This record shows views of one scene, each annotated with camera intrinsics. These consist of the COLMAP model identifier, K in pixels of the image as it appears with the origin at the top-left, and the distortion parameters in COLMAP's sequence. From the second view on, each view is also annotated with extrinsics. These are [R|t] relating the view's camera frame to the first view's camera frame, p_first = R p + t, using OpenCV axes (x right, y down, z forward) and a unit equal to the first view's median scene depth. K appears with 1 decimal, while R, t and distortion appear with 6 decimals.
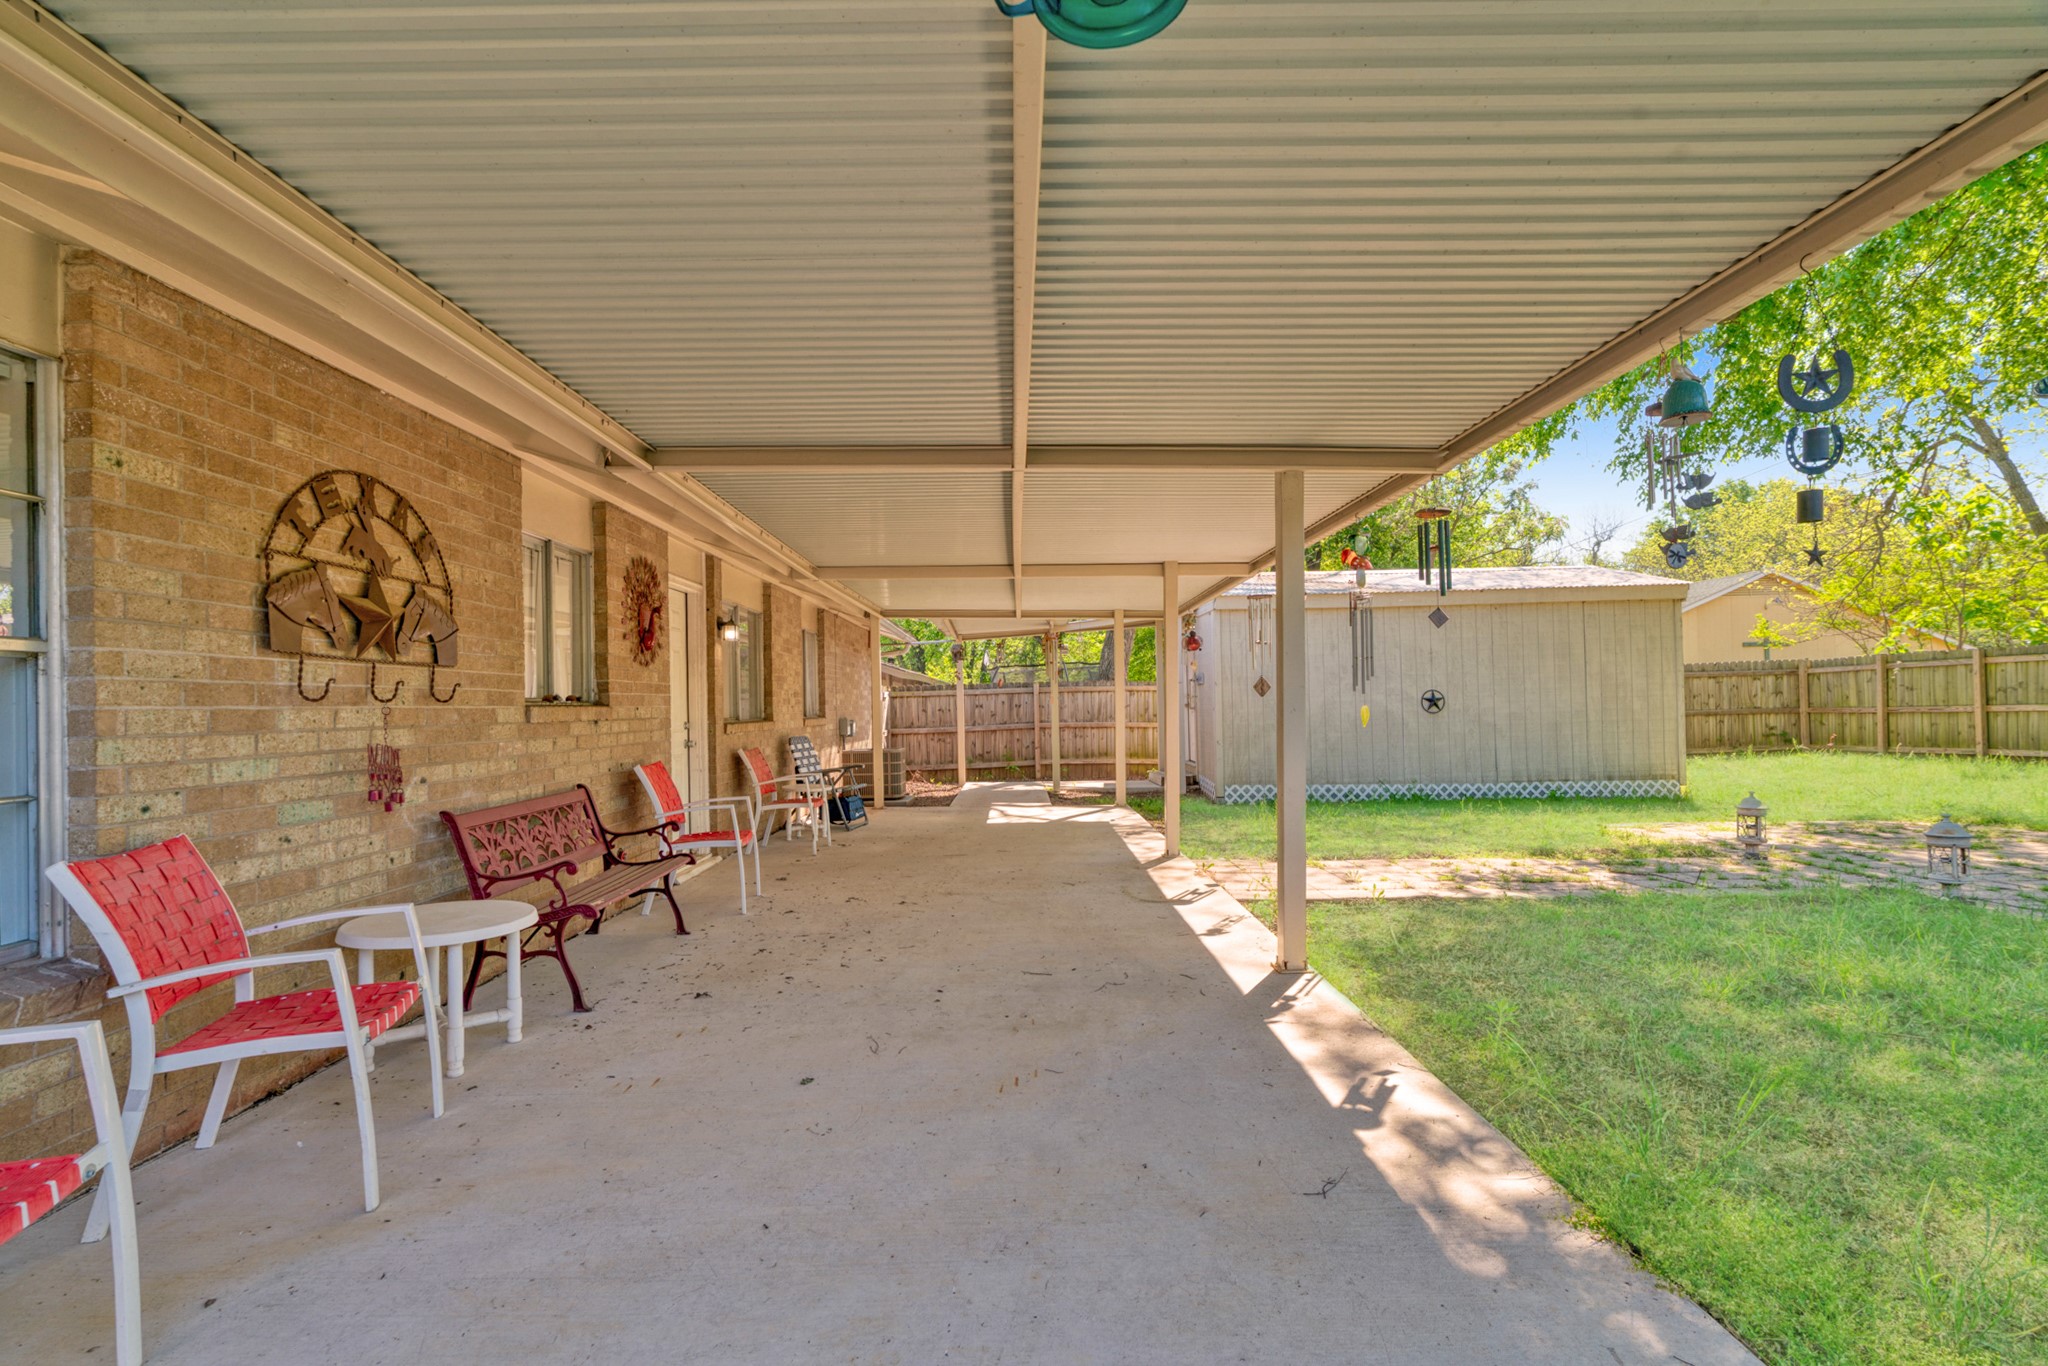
lens RADIAL K [[925.2, 0, 1020.9], [0, 925.2, 694.3], [0, 0, 1]] dist [-0.013986, -0.000233]
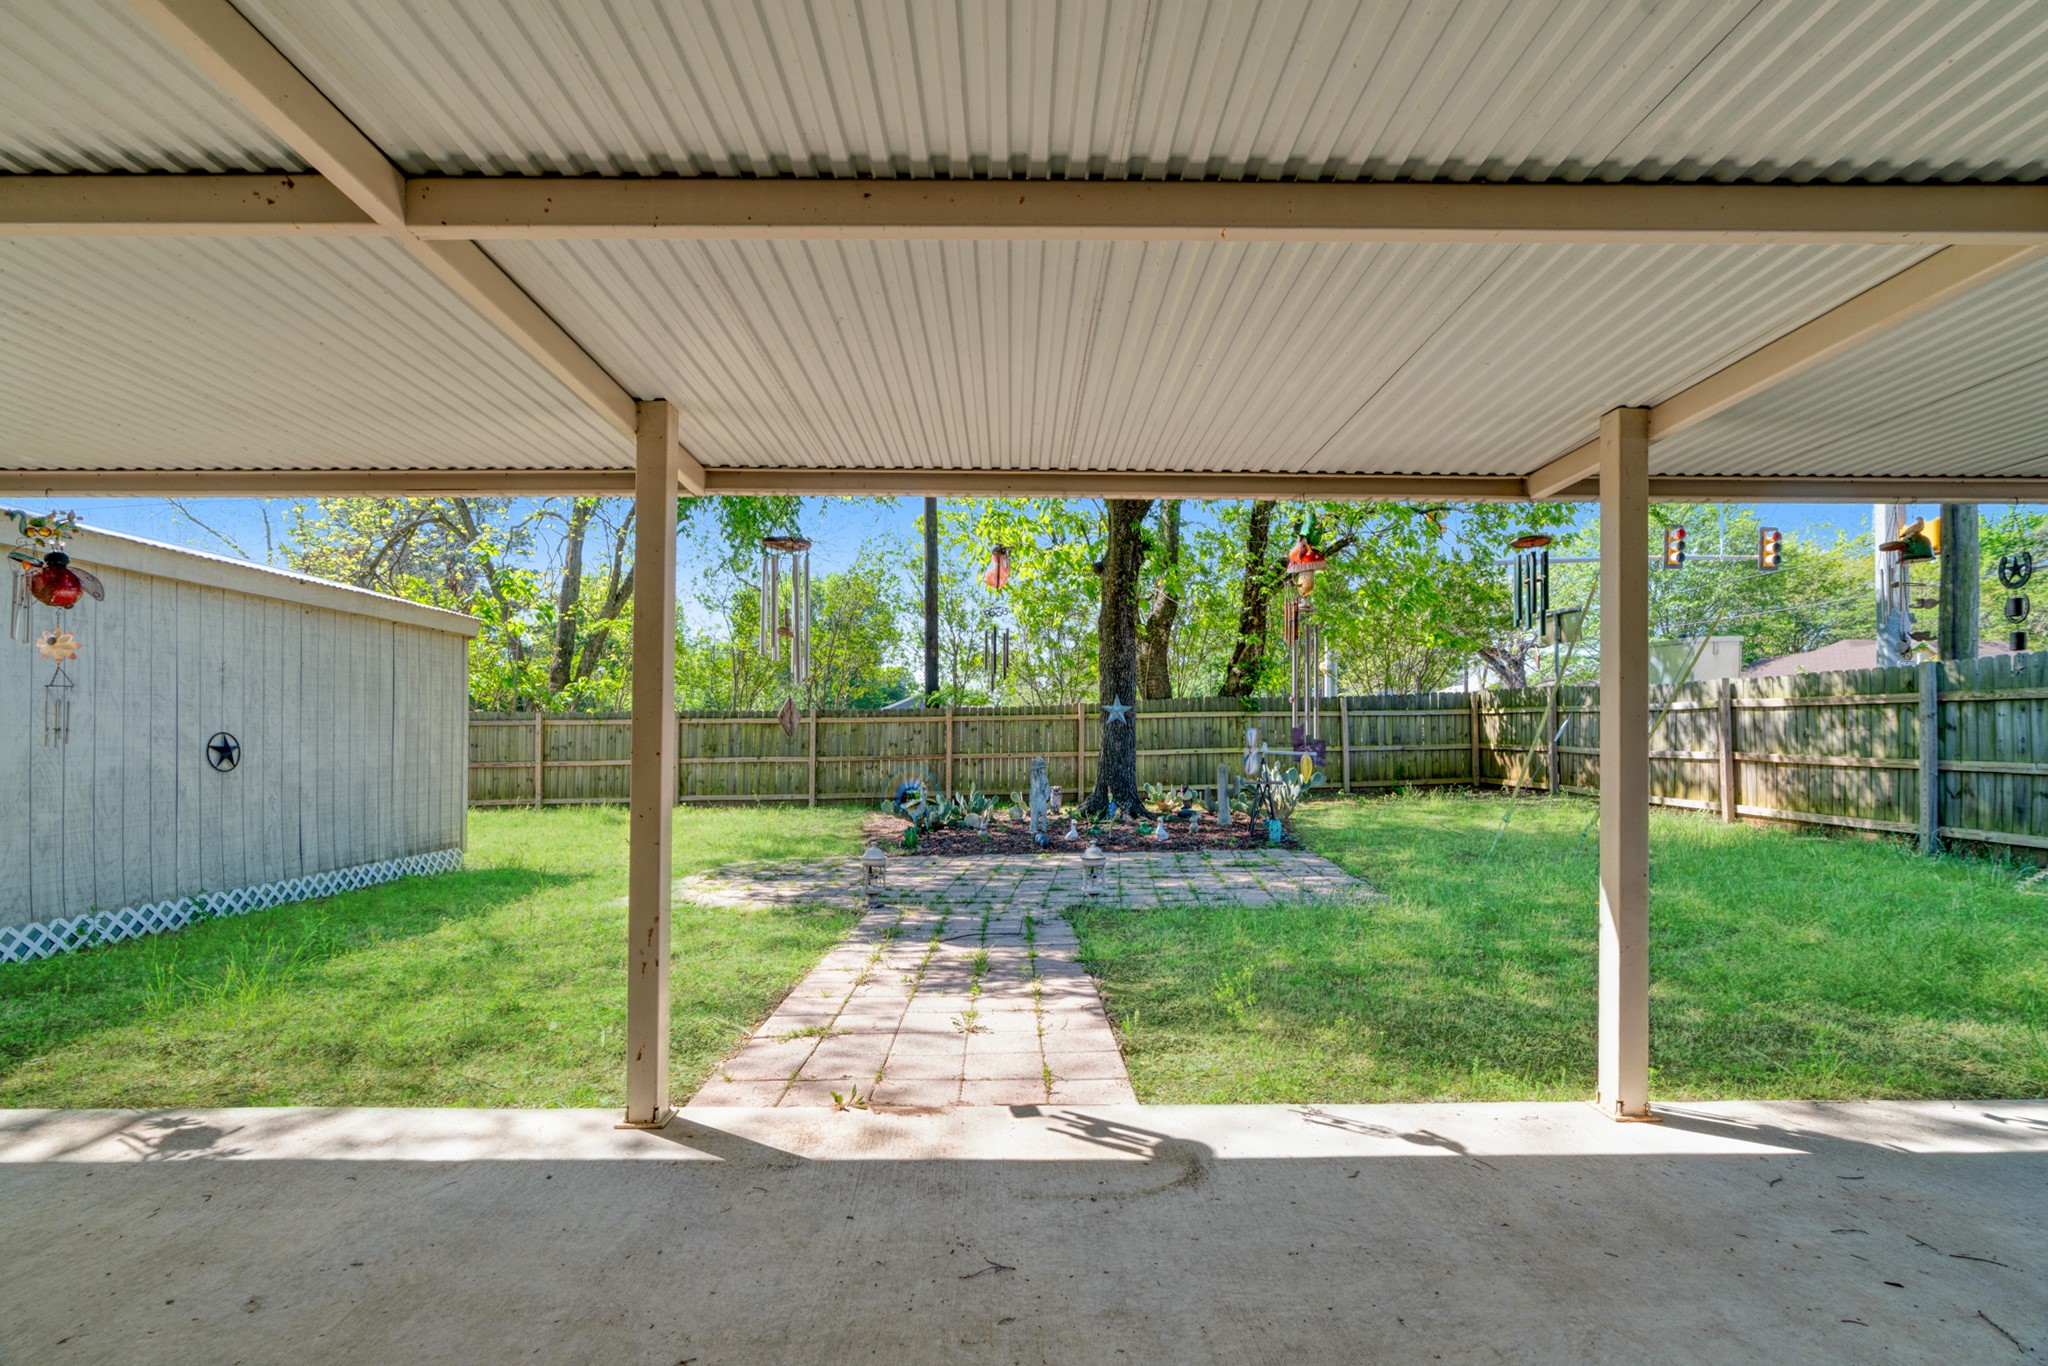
lens RADIAL K [[925.2, 0, 1016.6], [0, 925.2, 748.3], [0, 0, 1]] dist [-0.013986, -0.000233]
pose [[0.000466, 0.014556, 0.999894, -0.138359], [-0.006614, 0.999872, -0.014553, 0.010689], [-0.999978, -0.006606, 0.000562, 0.489933]]
